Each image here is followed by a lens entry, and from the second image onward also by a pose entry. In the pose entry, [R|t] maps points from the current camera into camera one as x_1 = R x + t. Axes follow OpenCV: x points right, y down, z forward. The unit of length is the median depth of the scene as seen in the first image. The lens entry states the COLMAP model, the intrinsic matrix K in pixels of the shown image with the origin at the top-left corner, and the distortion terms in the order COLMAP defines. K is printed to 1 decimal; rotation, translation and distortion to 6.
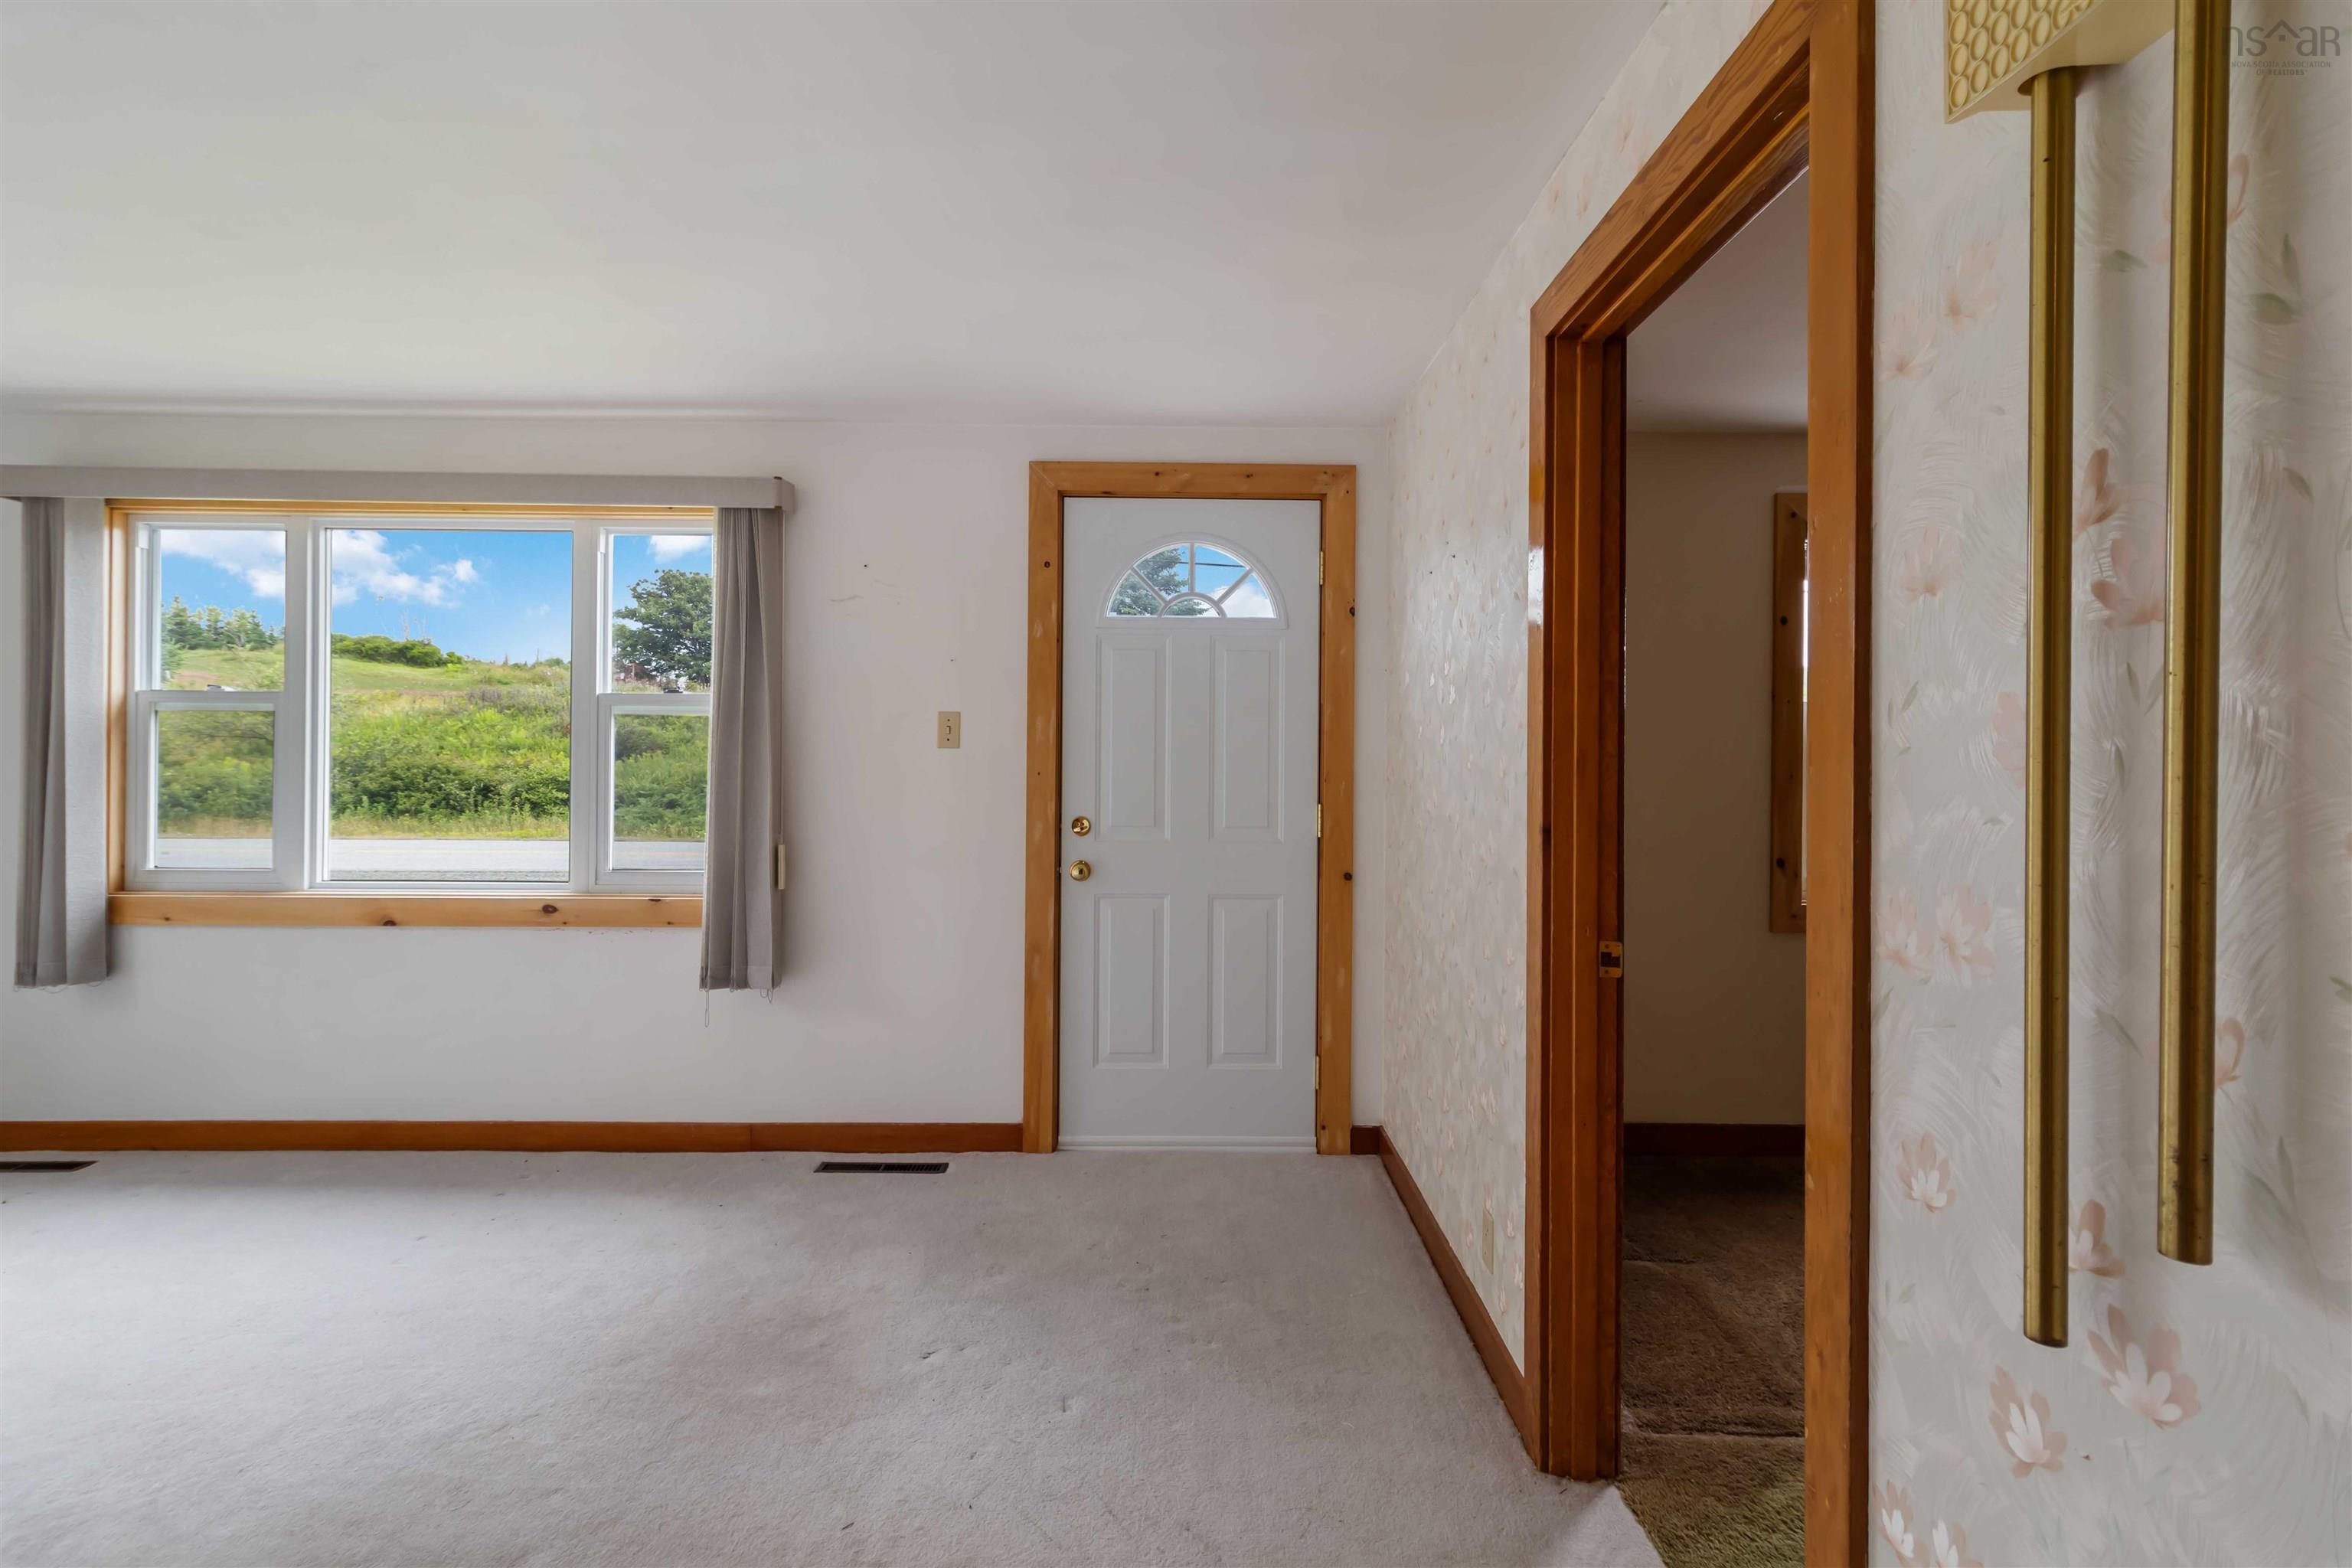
lens RADIAL K [[1109.5, 0, 1189.4], [0, 1109.5, 751.1], [0, 0, 1]] dist [0.003435, 0.001747]
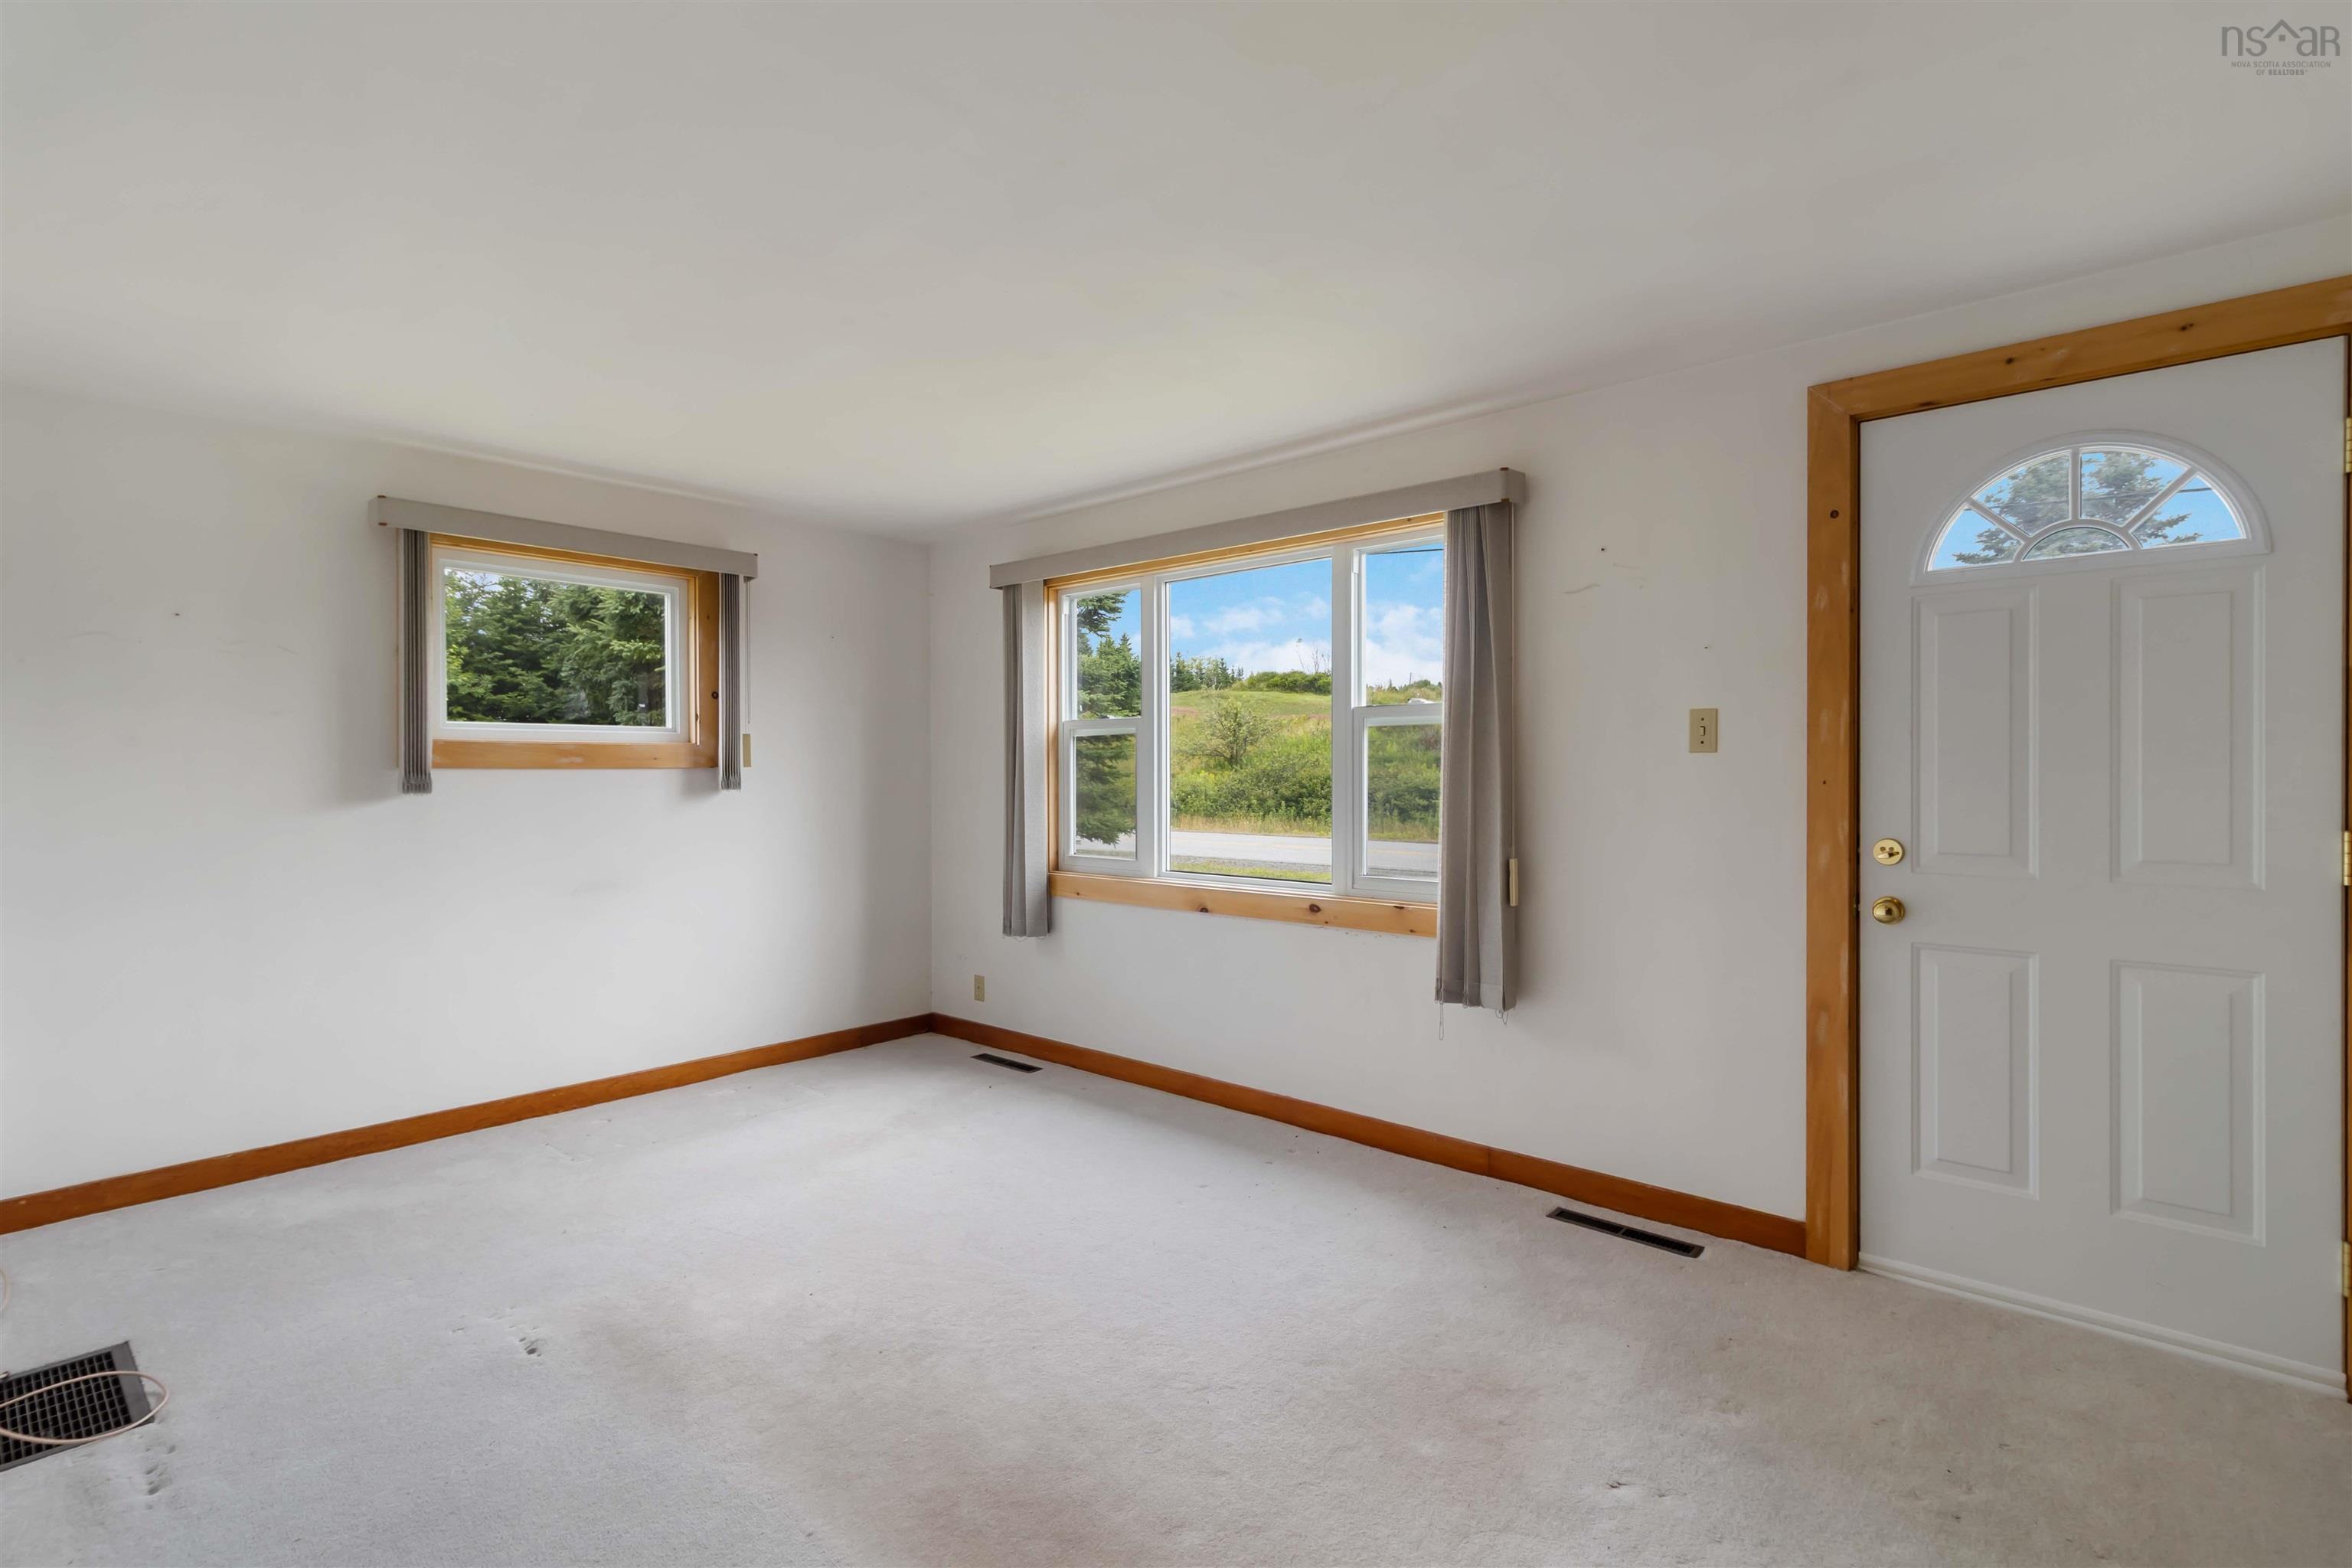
lens RADIAL K [[1106.9, 0, 1186.1], [0, 1106.9, 773.2], [0, 0, 1]] dist [0.005547, 0.000362]
pose [[0.741009, -0.006302, -0.671465, 0.055911], [0.014080, 0.999882, 0.006155, 0.002129], [0.671347, -0.014015, 0.741011, 0.115921]]
